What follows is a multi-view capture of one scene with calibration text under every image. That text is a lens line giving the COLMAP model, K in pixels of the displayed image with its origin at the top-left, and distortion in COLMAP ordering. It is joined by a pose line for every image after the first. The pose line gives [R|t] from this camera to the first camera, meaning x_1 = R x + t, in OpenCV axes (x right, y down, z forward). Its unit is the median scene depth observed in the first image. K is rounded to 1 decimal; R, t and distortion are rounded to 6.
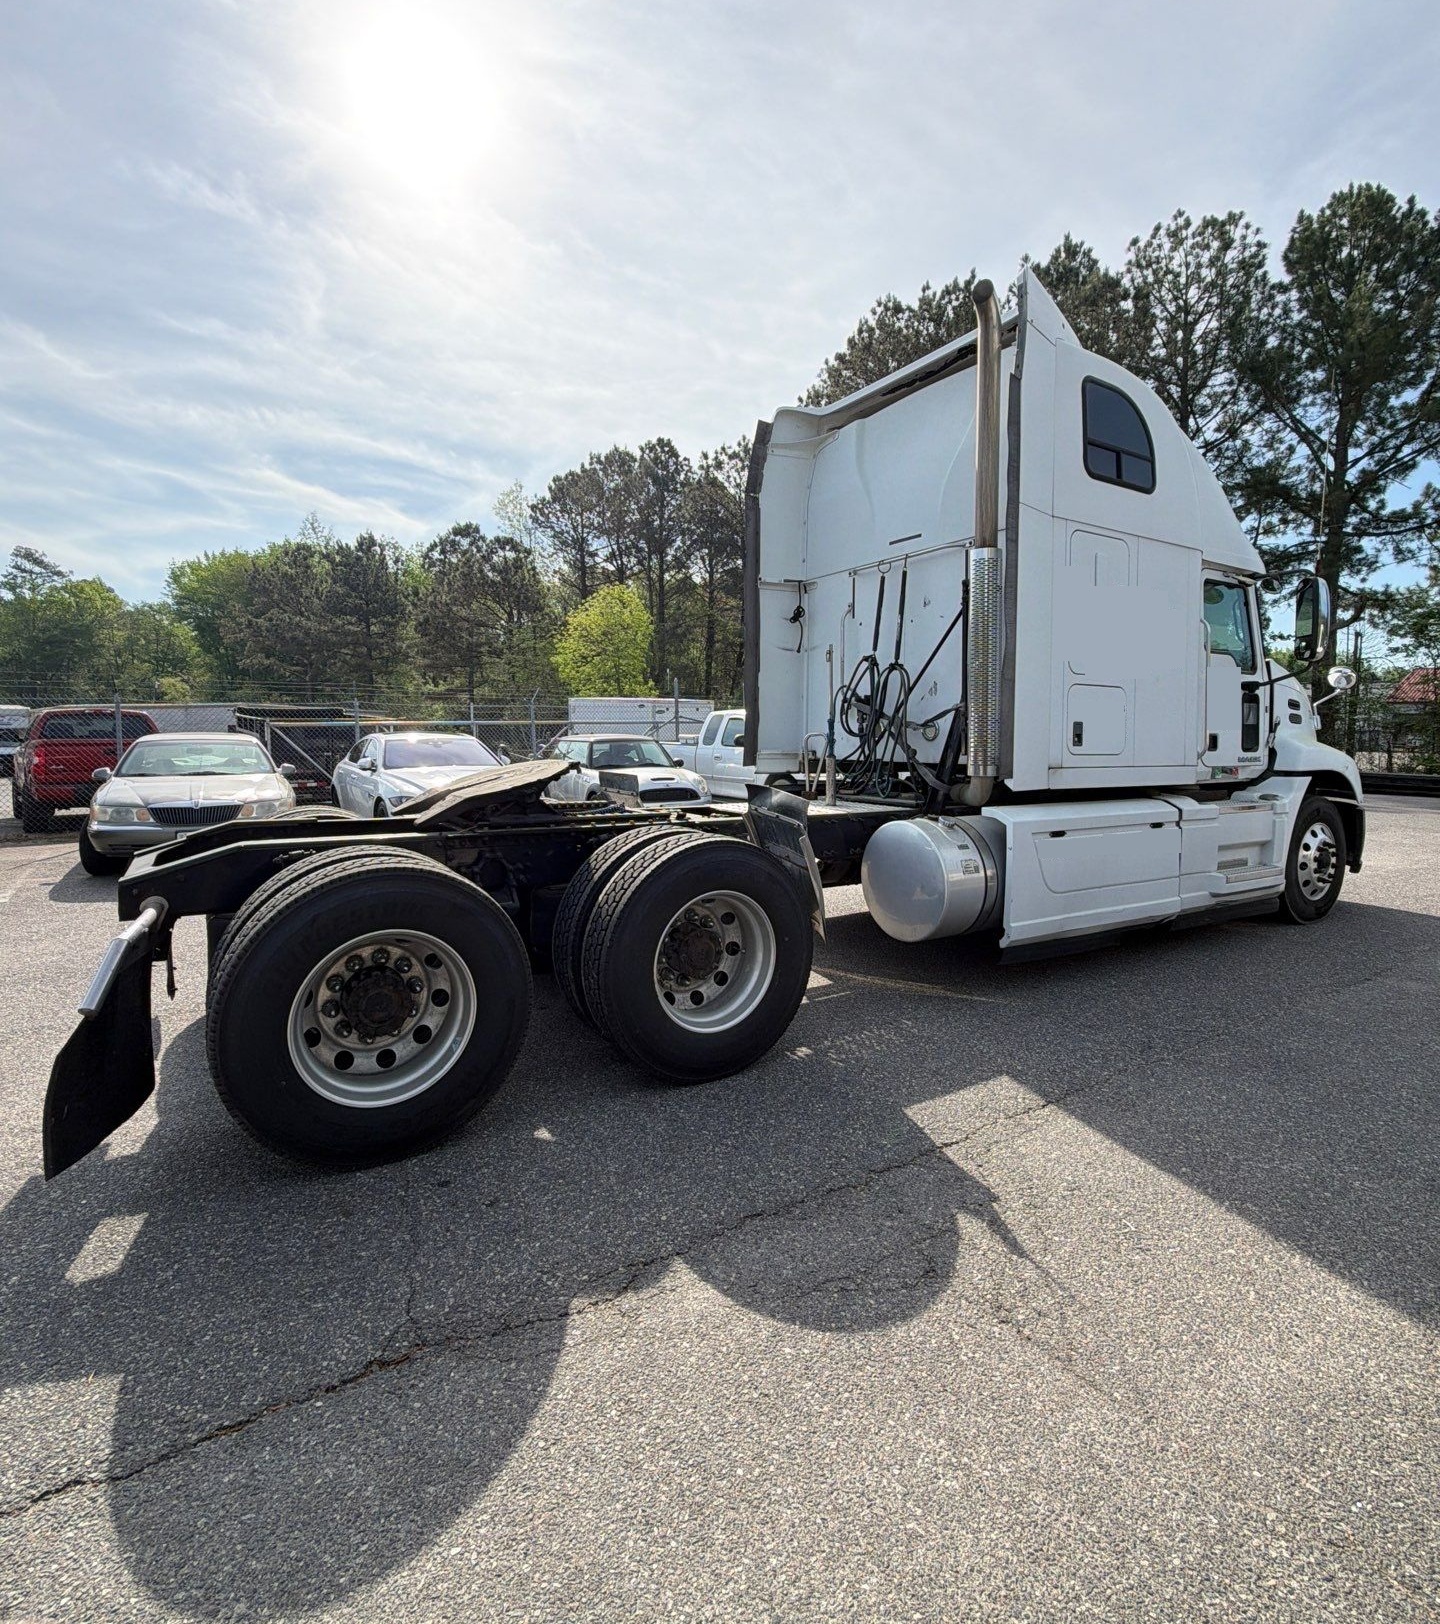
lens RADIAL K [[832.6, 0, 714.9], [0, 832.6, 759.1], [0, 0, 1]] dist [0.004491, 0.000462]
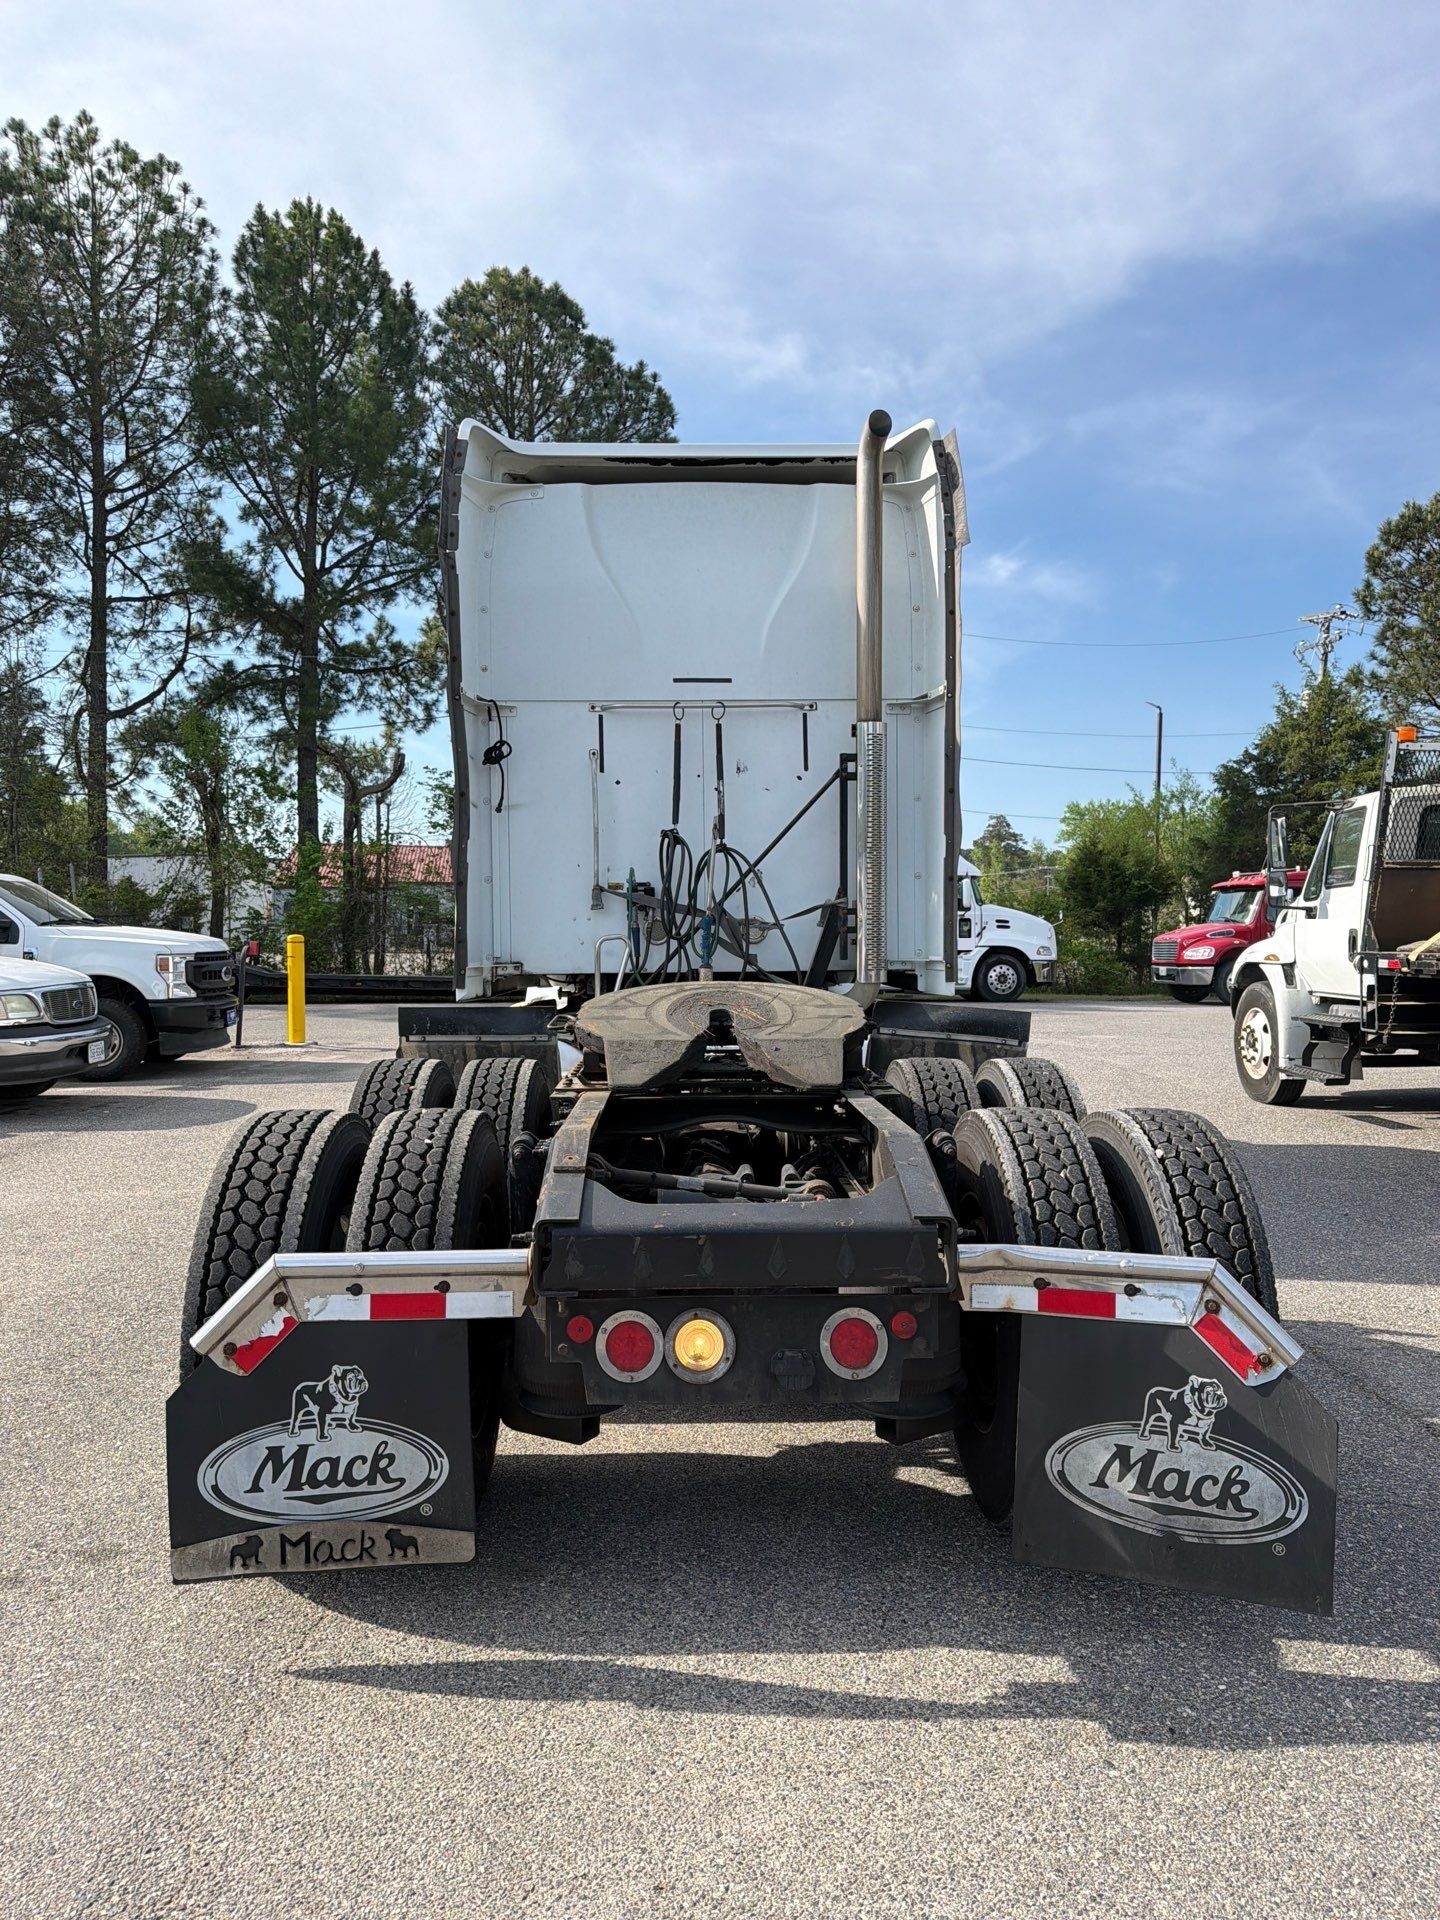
lens RADIAL K [[1377.1, 0, 720.0], [0, 1377.1, 960.0], [0, 0, 1]] dist [0.124877, -0.191640]
pose [[0.499468, -0.027112, 0.865908, -0.151182], [0.035500, 0.999311, 0.010812, -0.003671], [-0.865604, 0.025340, 0.500087, 0.062801]]
